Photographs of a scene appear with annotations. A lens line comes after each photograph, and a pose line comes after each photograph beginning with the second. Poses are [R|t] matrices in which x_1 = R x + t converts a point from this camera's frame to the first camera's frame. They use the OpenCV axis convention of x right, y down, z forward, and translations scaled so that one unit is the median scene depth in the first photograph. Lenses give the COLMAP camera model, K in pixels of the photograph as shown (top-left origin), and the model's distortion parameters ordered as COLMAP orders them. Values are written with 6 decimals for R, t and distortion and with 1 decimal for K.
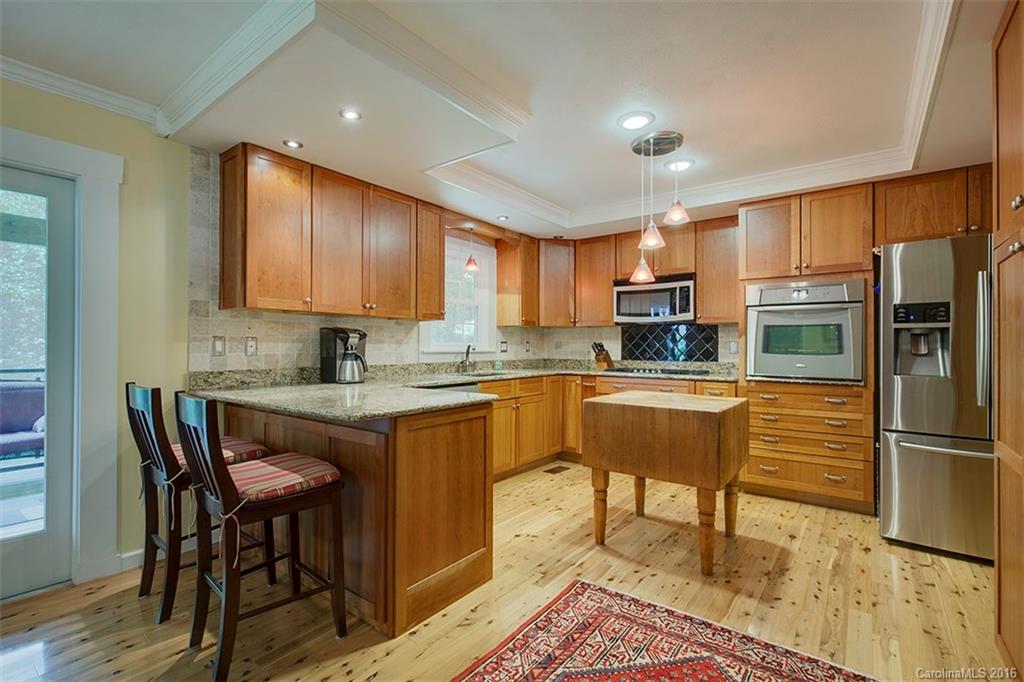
lens RADIAL K [[465.9, 0, 510.7], [0, 465.9, 340.9], [0, 0, 1]] dist [0.001391, 0.000606]
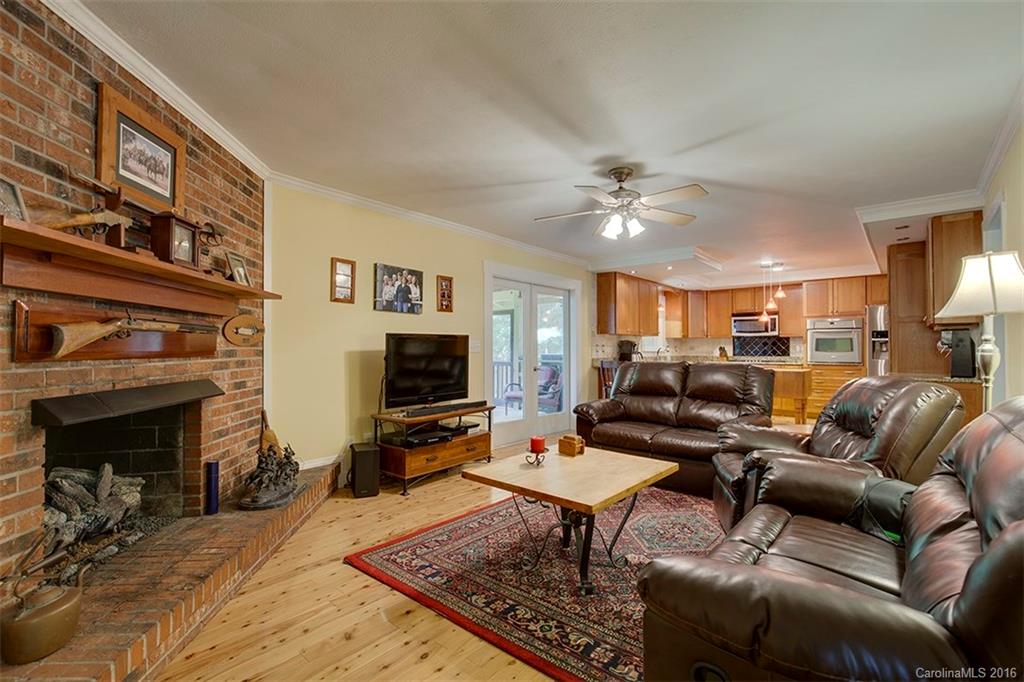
lens RADIAL K [[465.9, 0, 513.1], [0, 465.9, 344.4], [0, 0, 1]] dist [0.001391, 0.000606]
pose [[0.998792, -0.004400, -0.048939, -0.697623], [0.004311, 0.999989, -0.001913, -0.006624], [0.048947, 0.001700, 0.998800, -1.137845]]
